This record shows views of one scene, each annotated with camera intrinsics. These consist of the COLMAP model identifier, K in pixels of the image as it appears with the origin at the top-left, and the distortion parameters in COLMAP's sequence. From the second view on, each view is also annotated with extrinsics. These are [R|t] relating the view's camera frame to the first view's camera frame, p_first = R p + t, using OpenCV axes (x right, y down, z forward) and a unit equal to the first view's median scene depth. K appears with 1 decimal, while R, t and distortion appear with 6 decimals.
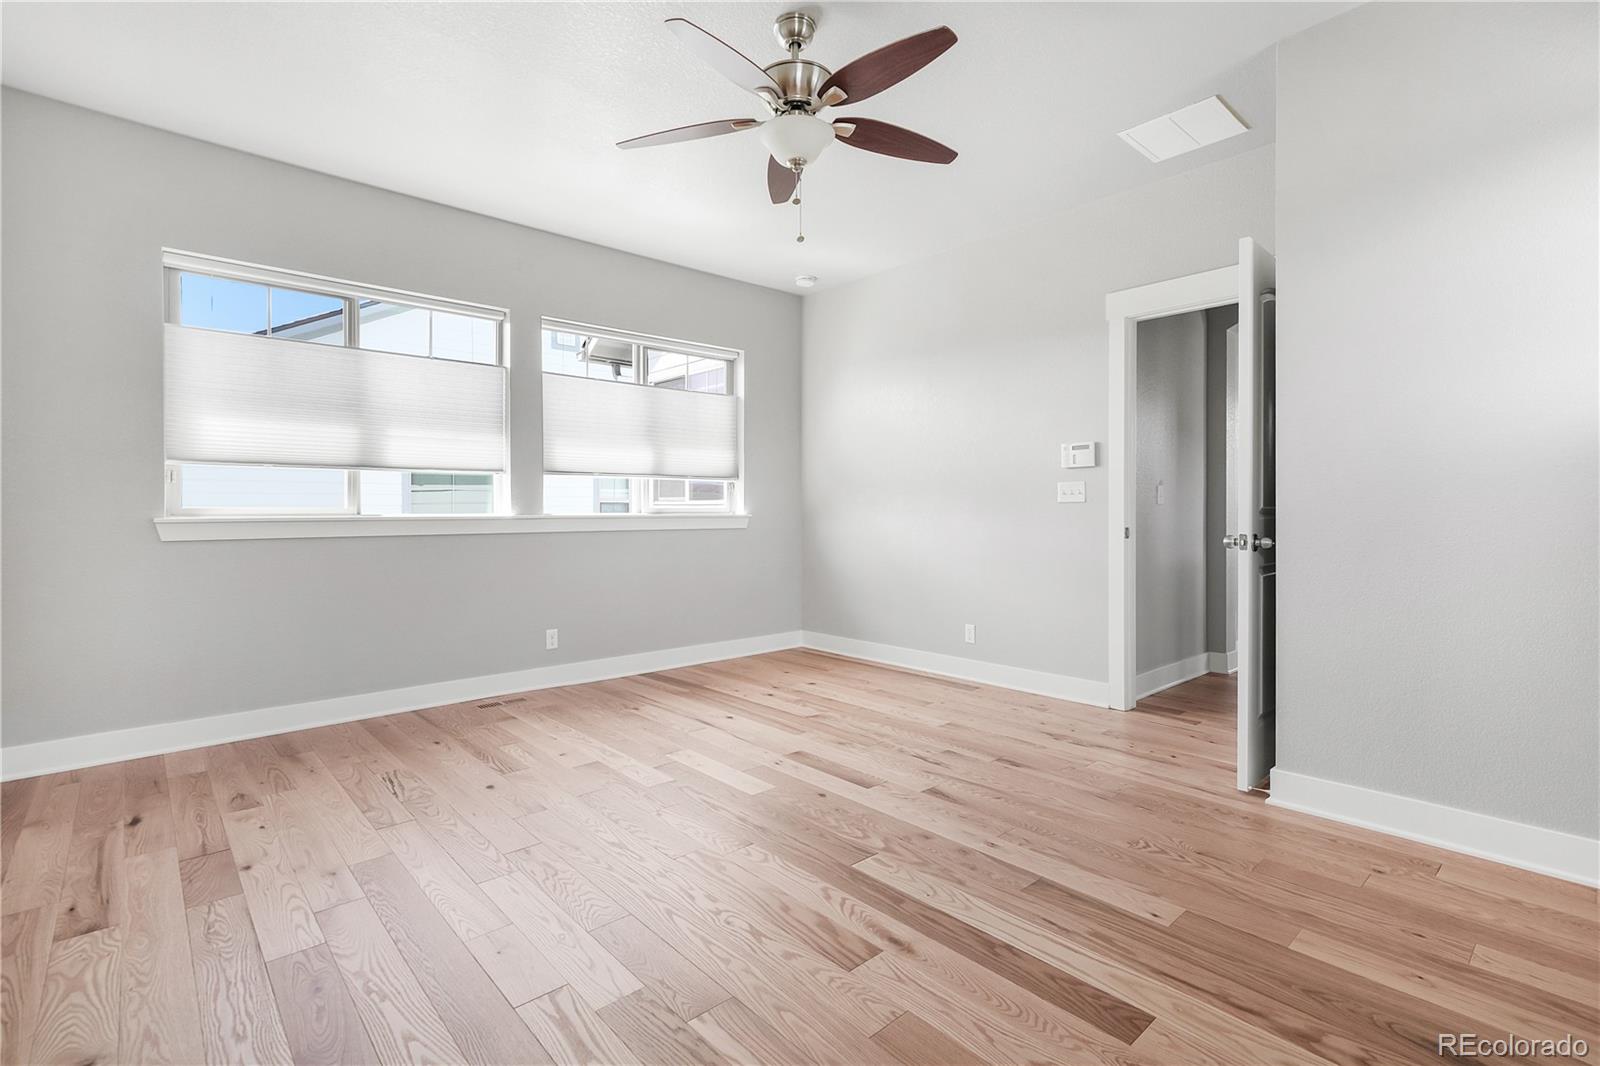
lens RADIAL K [[743.3, 0, 804.1], [0, 743.3, 517.5], [0, 0, 1]] dist [0.006901, 0.002420]
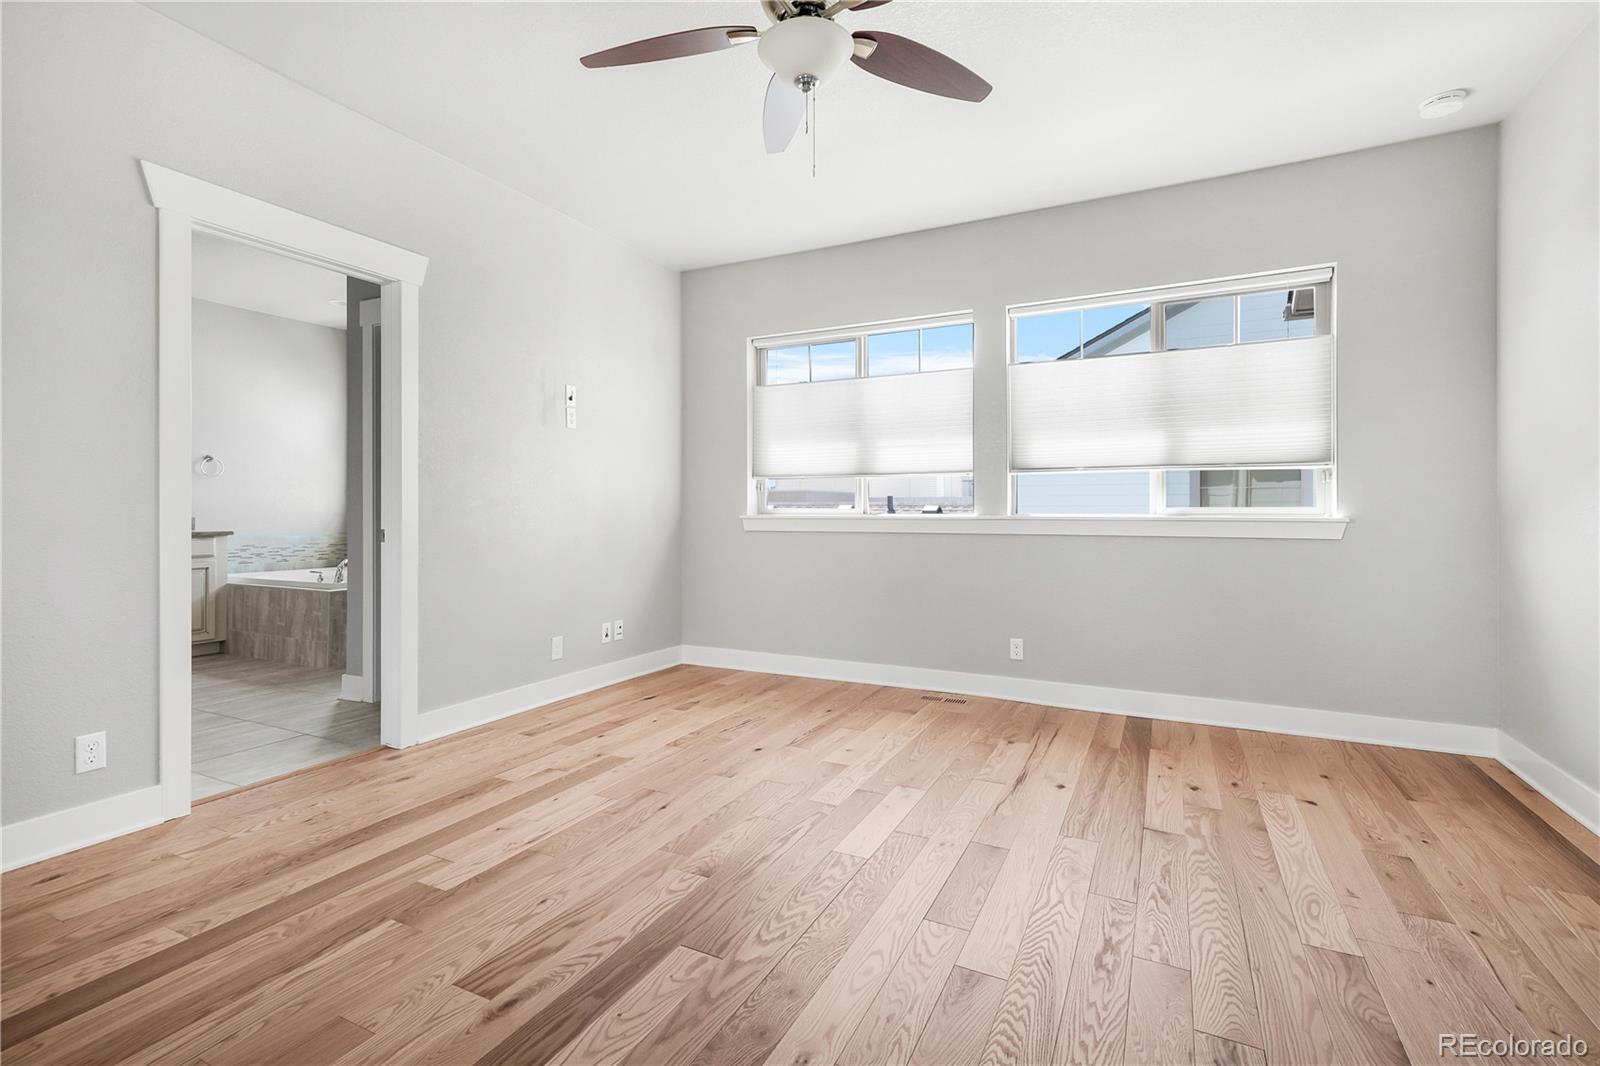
lens RADIAL K [[743.3, 0, 799.2], [0, 743.3, 515.7], [0, 0, 1]] dist [0.006901, 0.002420]
pose [[0.353095, 0.007774, -0.935555, 0.598696], [-0.009532, 0.999943, 0.004711, -0.007534], [0.935539, 0.007255, 0.353149, 0.568042]]
